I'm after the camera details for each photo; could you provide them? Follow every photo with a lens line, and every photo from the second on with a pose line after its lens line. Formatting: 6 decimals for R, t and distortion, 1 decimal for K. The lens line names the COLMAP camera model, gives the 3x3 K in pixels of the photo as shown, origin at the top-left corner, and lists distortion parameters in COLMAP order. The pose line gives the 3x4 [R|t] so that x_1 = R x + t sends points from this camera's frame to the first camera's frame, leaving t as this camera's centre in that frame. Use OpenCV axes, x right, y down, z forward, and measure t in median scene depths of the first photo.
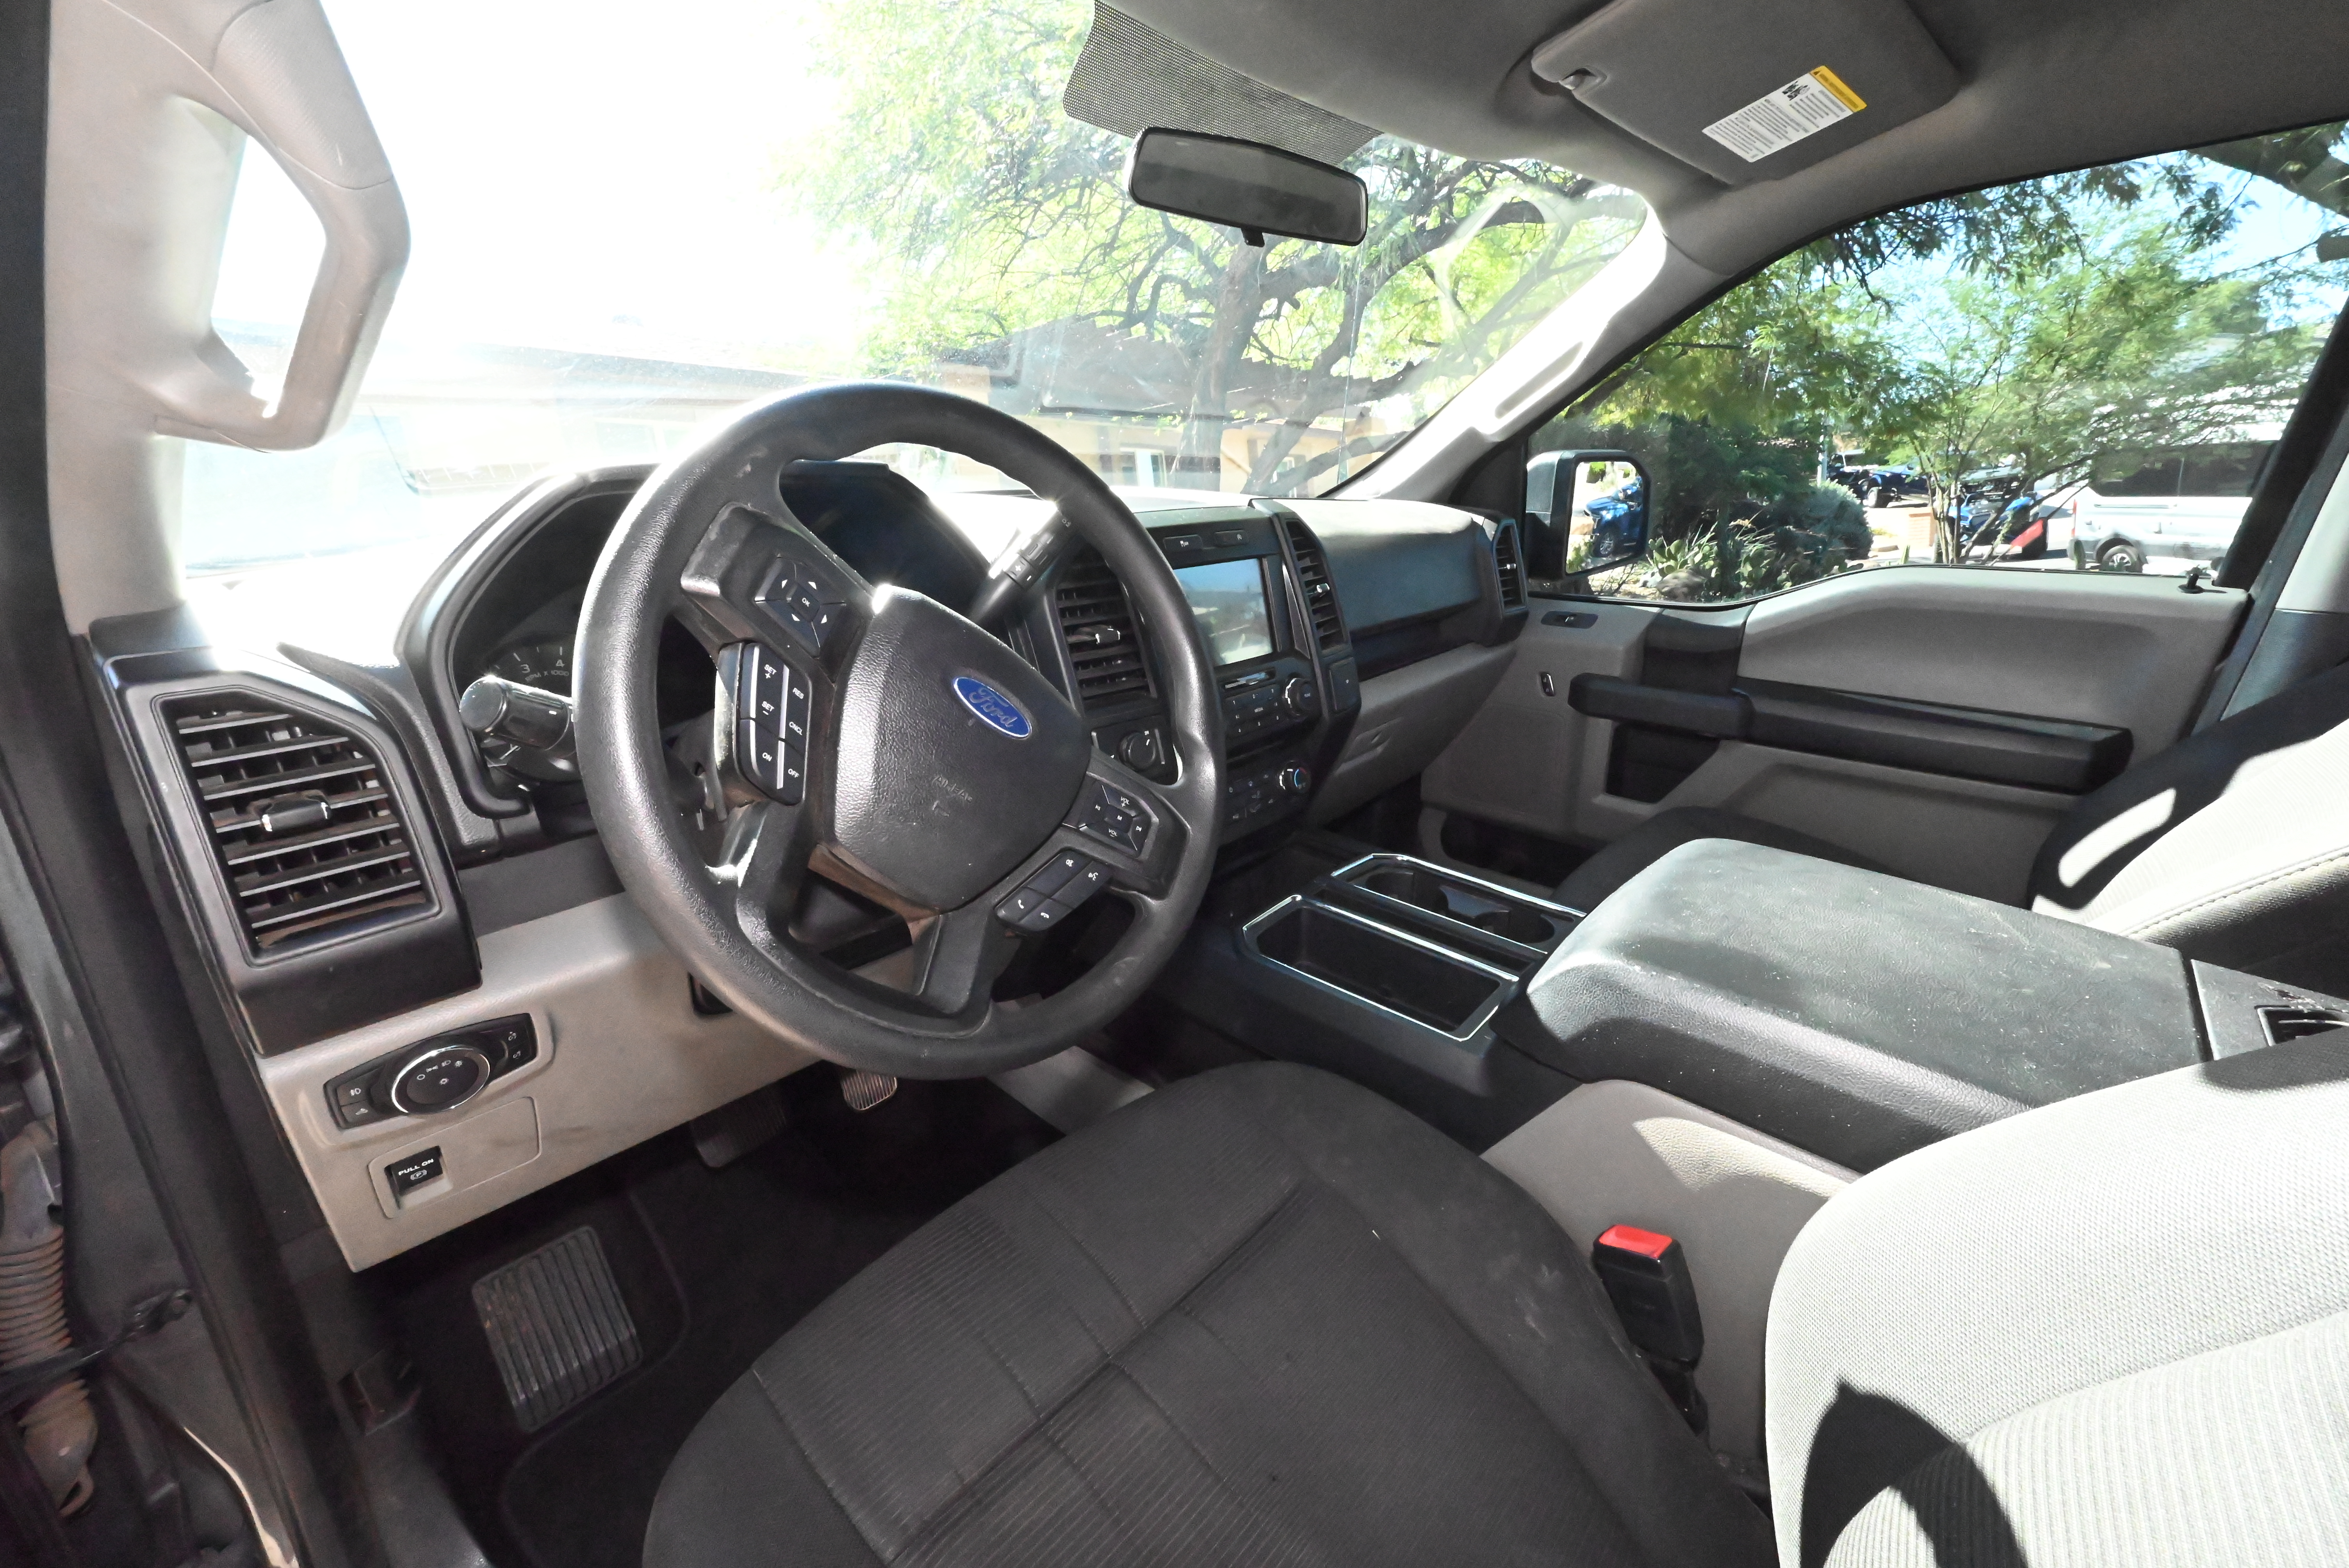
lens RADIAL K [[920.0, 0, 1174.5], [0, 920.0, 784.0], [0, 0, 1]] dist [-0.001875, 0.000327]
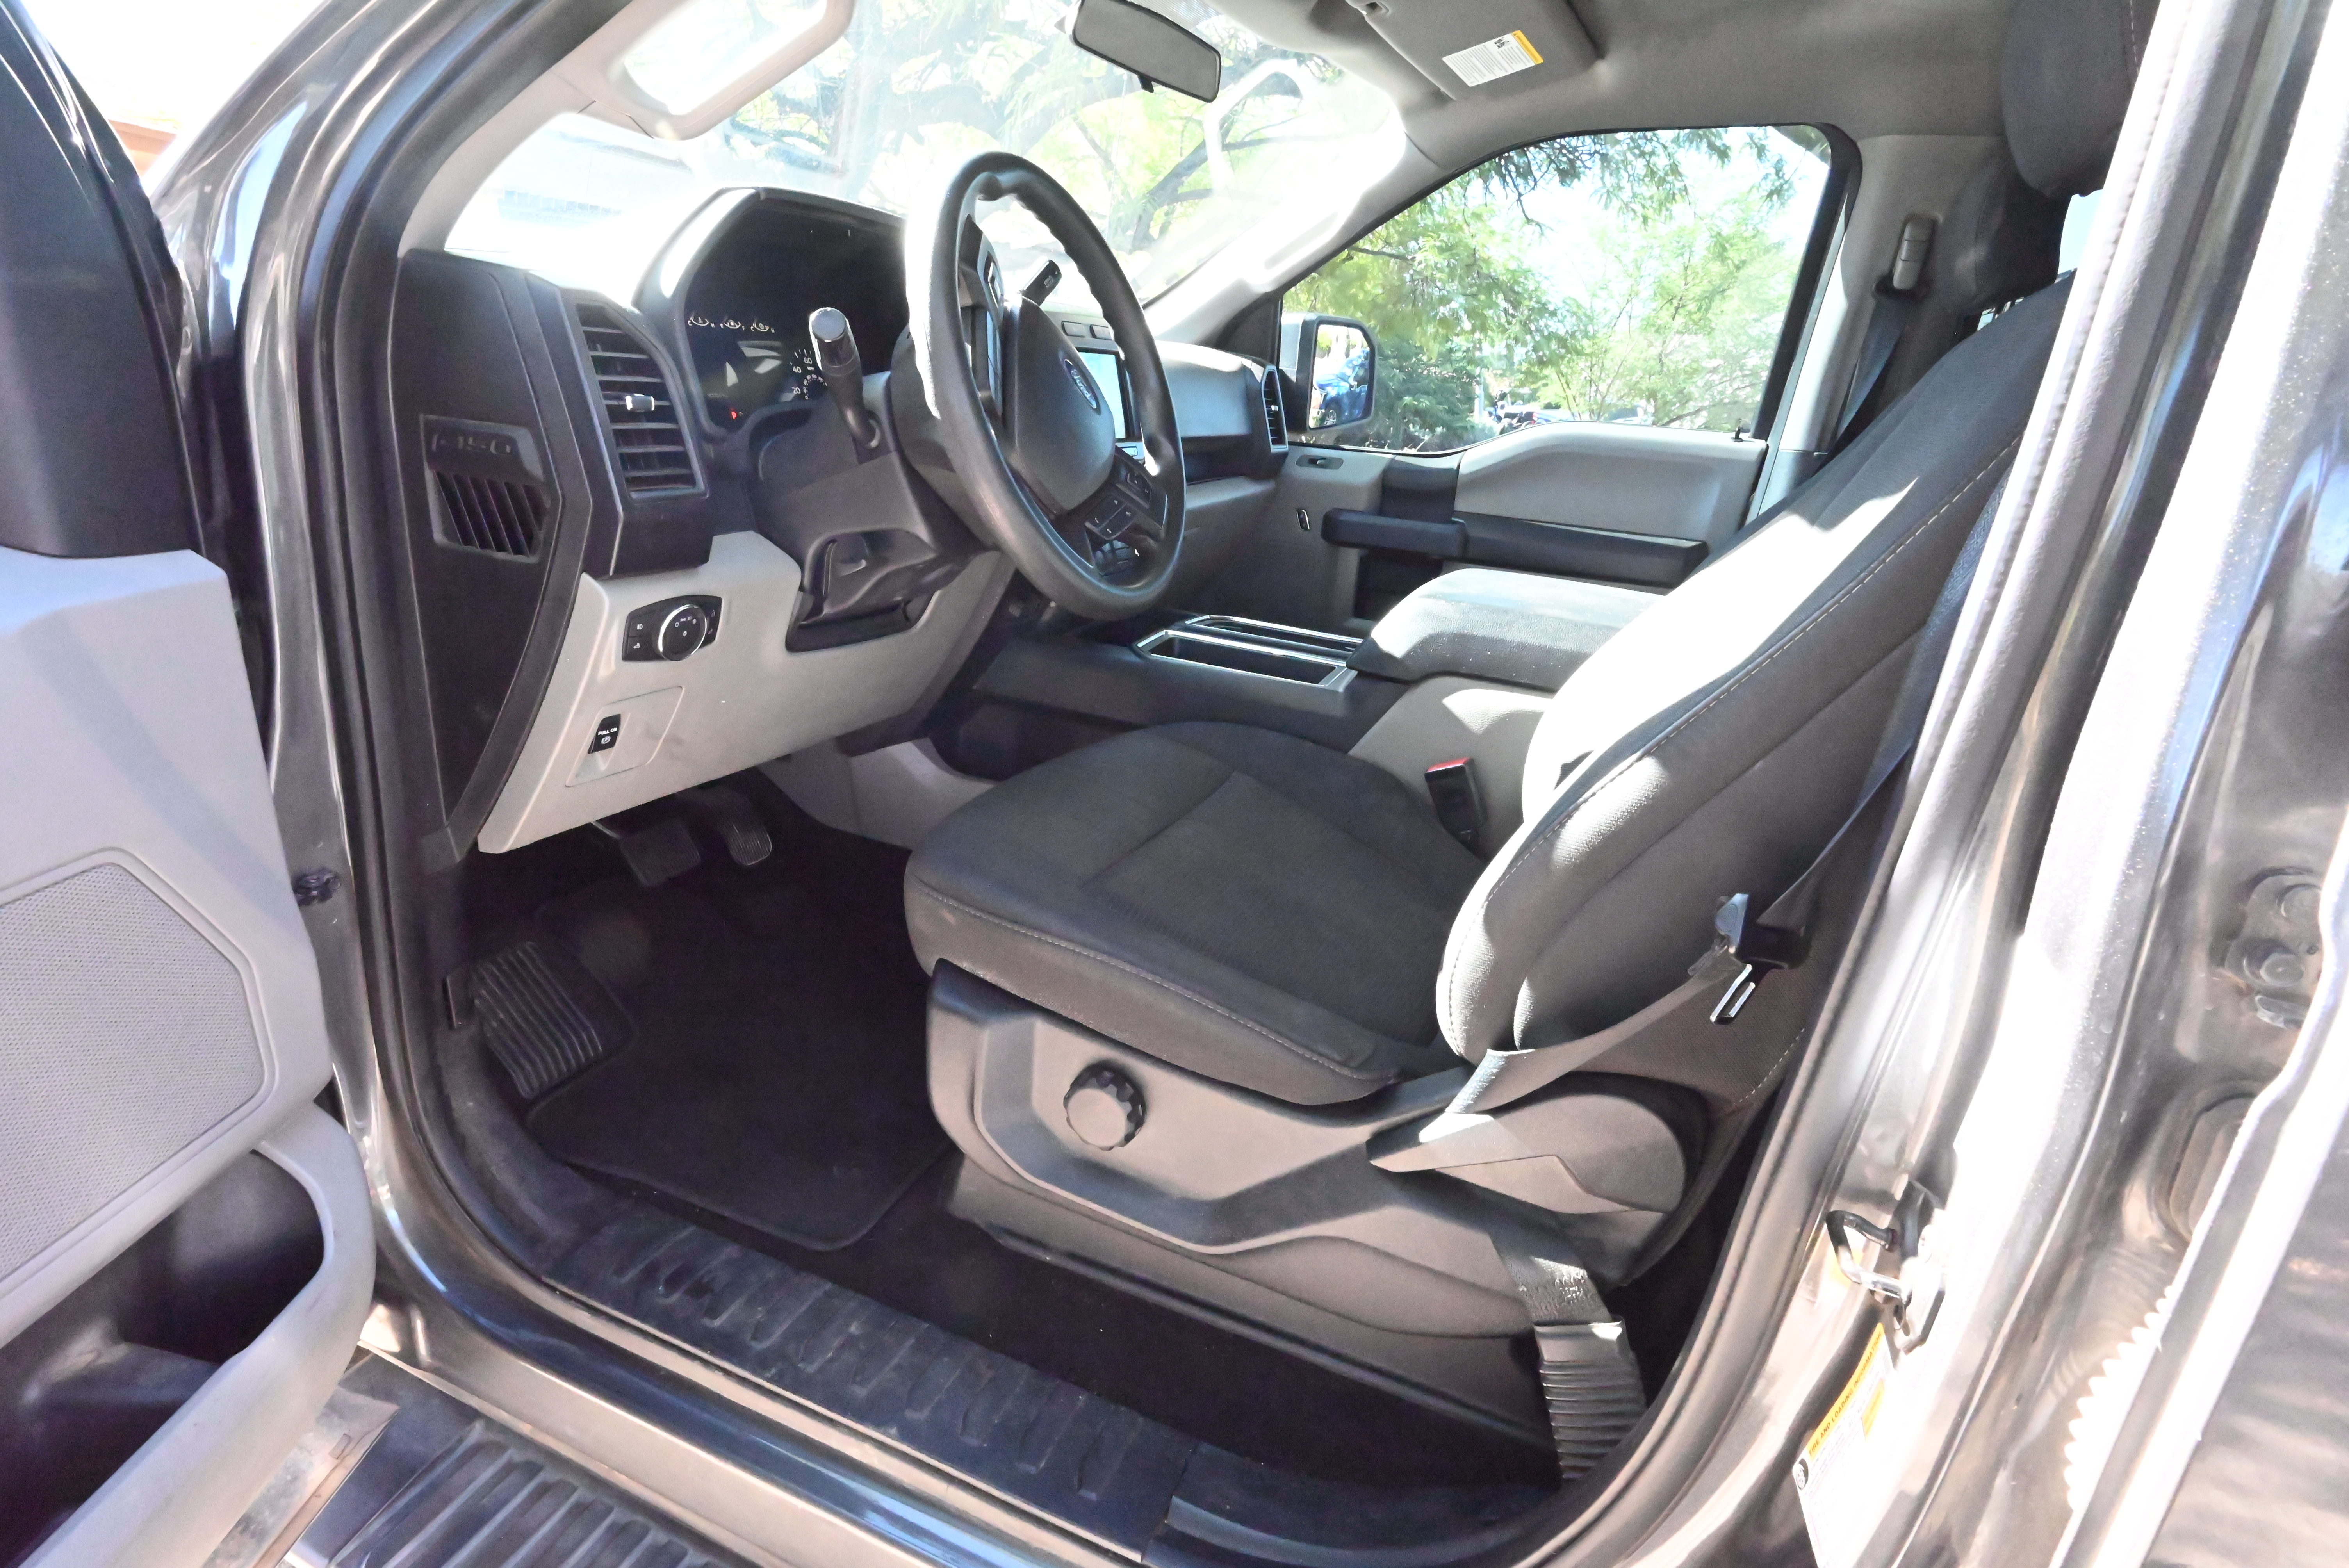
lens RADIAL K [[1176.3, 0, 1171.2], [0, 1176.3, 758.5], [0, 0, 1]] dist [0.017026, -0.000112]
pose [[0.938420, -0.027169, 0.344427, -0.090906], [0.028579, 0.999591, 0.000983, 0.064927], [-0.344313, 0.008921, 0.938813, -0.104094]]
